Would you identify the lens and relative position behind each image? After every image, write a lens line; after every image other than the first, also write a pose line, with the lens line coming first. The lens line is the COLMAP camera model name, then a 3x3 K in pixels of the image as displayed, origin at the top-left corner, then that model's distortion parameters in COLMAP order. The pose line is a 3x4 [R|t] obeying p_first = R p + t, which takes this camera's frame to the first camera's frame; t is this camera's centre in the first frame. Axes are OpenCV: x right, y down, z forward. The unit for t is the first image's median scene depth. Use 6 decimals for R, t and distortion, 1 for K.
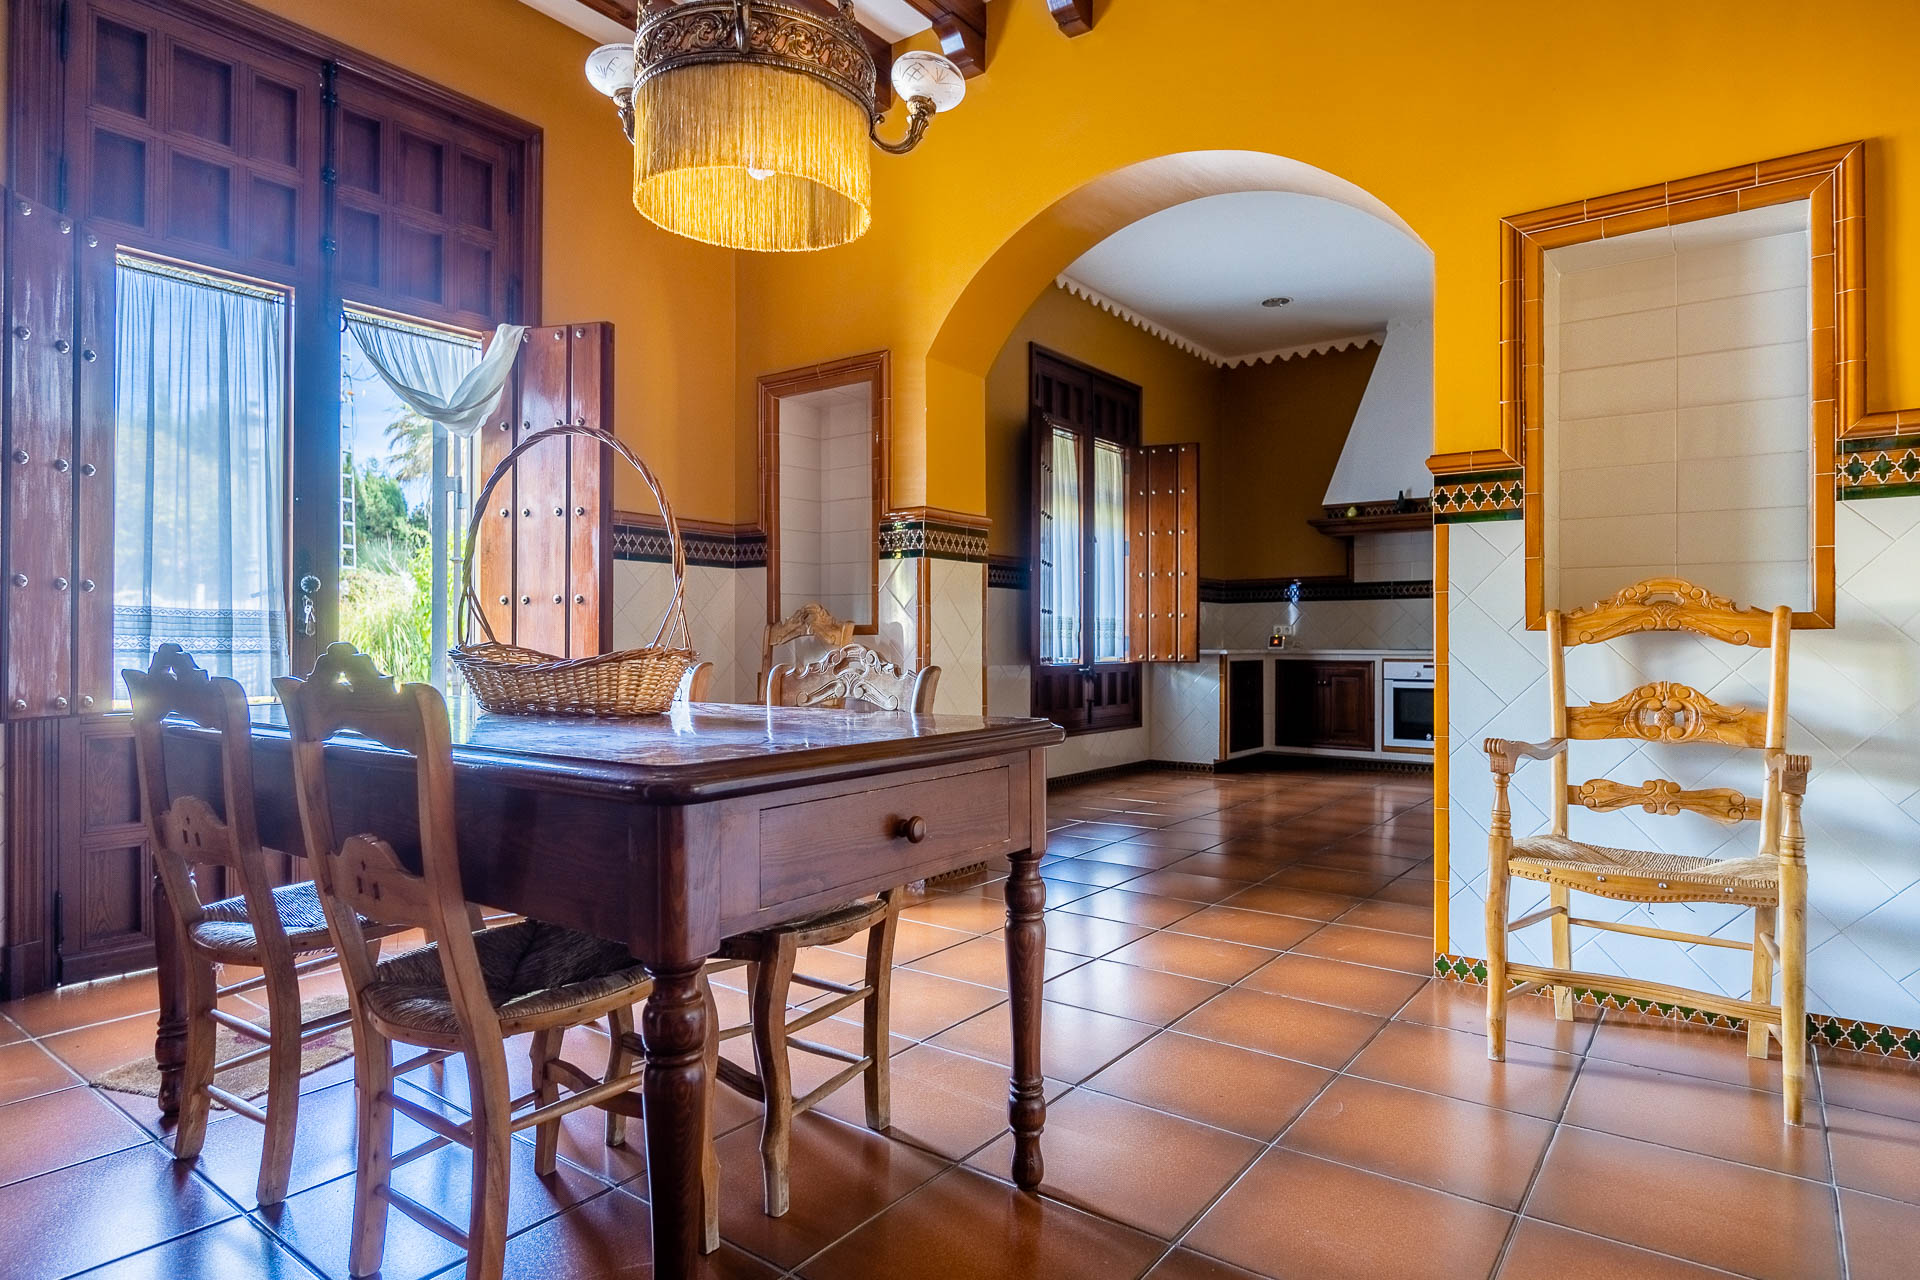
lens RADIAL K [[1083.4, 0, 949.6], [0, 1083.4, 640.4], [0, 0, 1]] dist [-0.000147, -0.001180]
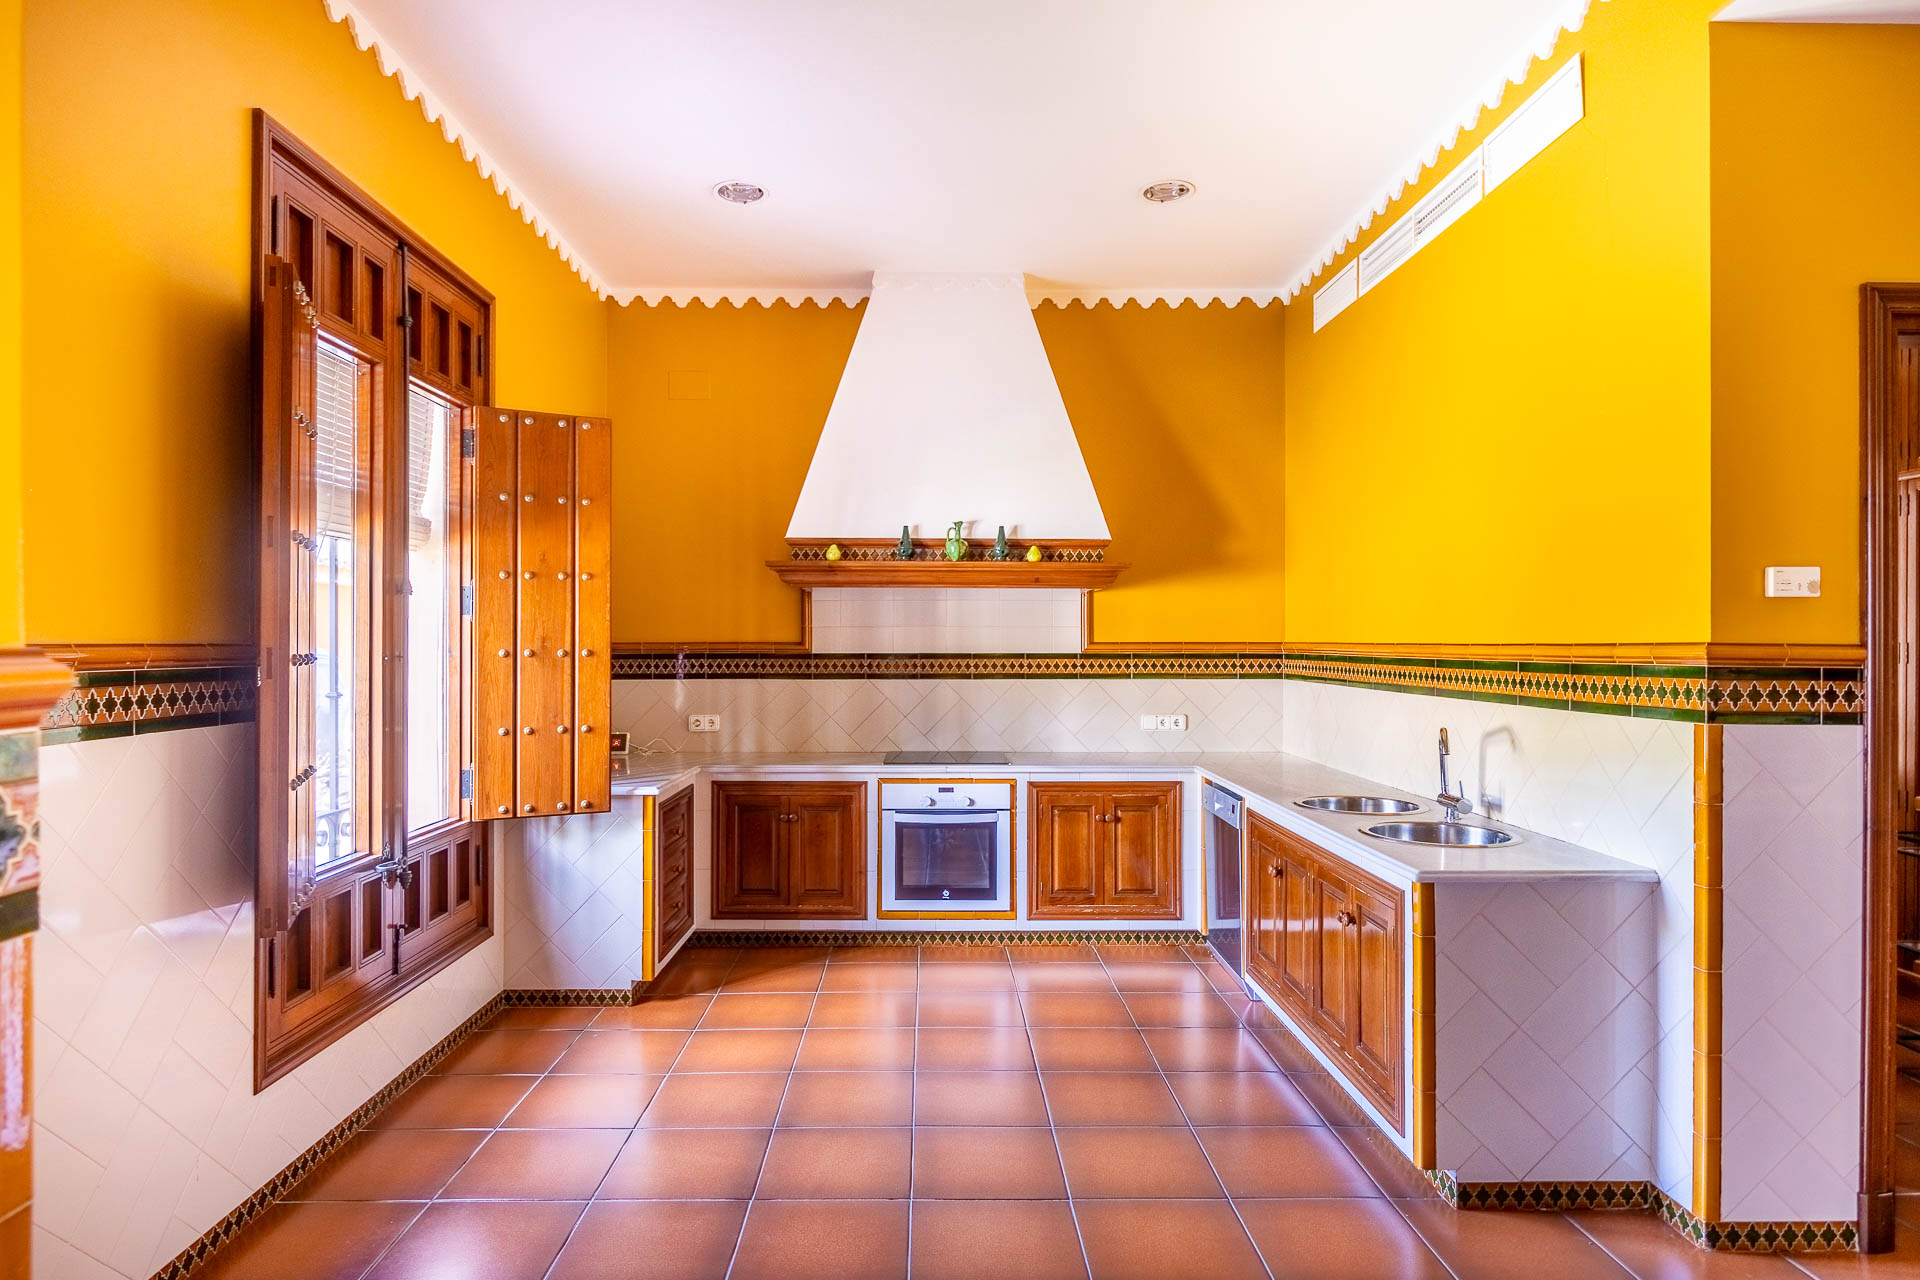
lens RADIAL K [[1083.4, 0, 949.6], [0, 1083.4, 640.4], [0, 0, 1]] dist [-0.000147, -0.001180]
pose [[0.788676, 0.000843, 0.614808, 0.027006], [-0.006233, 0.999959, 0.006625, -0.072443], [-0.614777, -0.009057, 0.788649, 0.455047]]
